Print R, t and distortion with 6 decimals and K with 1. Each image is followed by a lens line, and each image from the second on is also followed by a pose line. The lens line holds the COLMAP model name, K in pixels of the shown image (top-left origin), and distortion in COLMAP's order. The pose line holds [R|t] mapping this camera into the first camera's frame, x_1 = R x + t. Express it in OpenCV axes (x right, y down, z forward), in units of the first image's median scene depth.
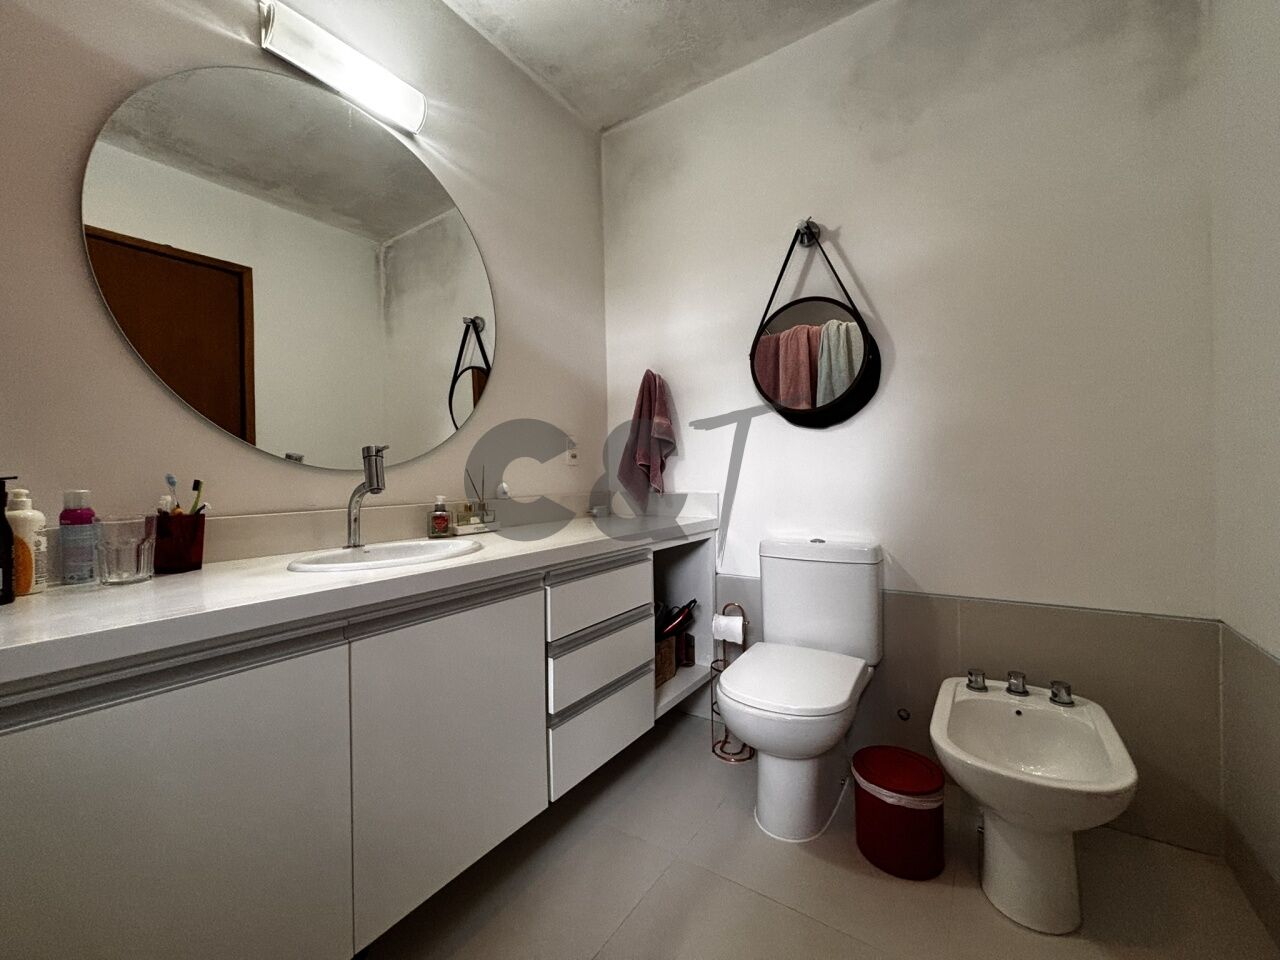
lens RADIAL K [[498.5, 0, 640.0], [0, 498.5, 480.0], [0, 0, 1]] dist [-0.001114, -0.000001]
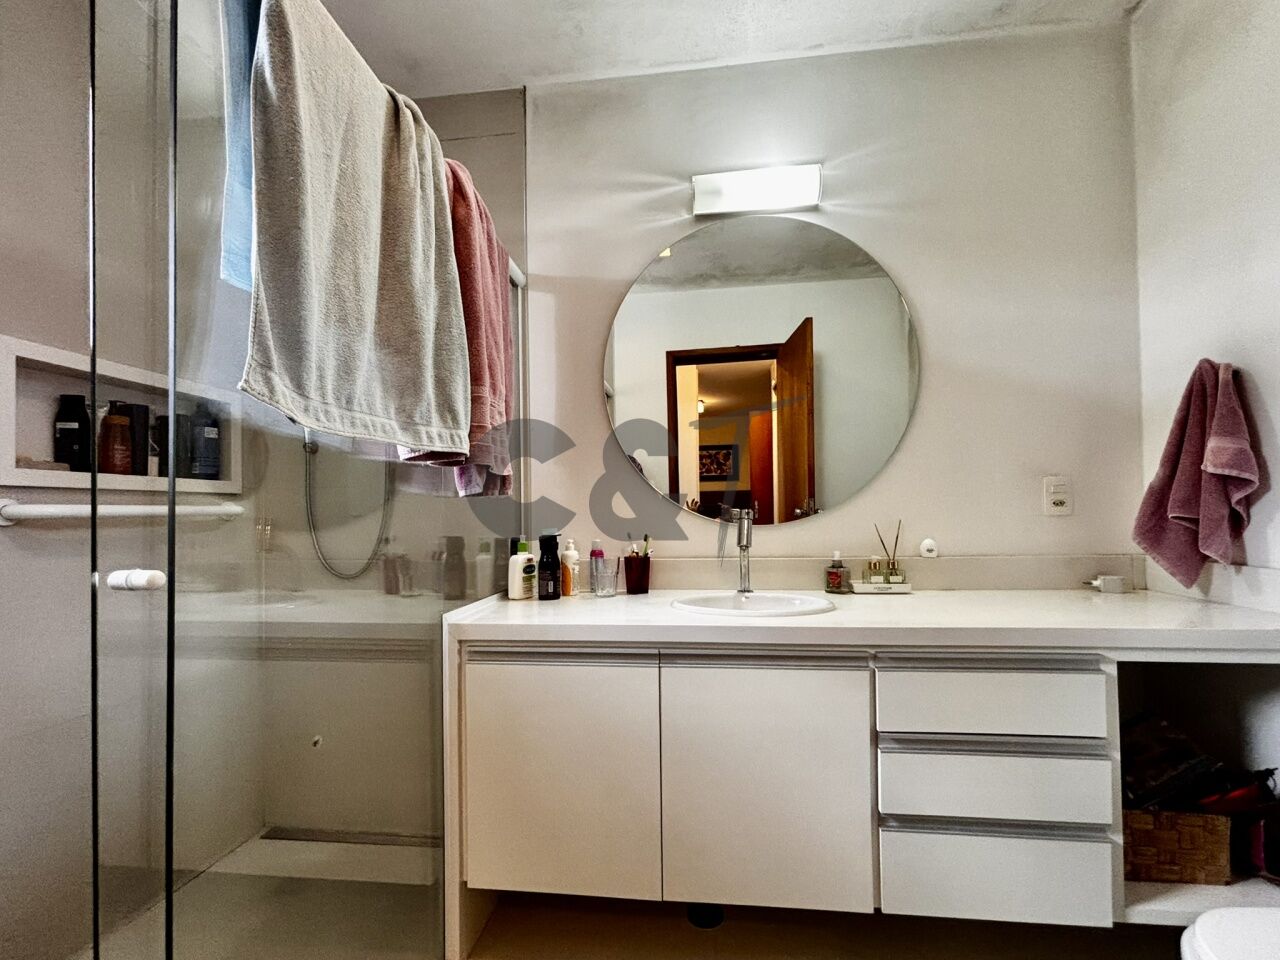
lens RADIAL K [[521.7, 0, 634.4], [0, 521.7, 511.1], [0, 0, 1]] dist [-0.012897, -0.000154]
pose [[0.475276, 0.009906, -0.879781, 0.316810], [-0.003777, 0.999950, 0.009218, -0.055417], [0.879829, -0.001058, 0.475290, 0.136540]]
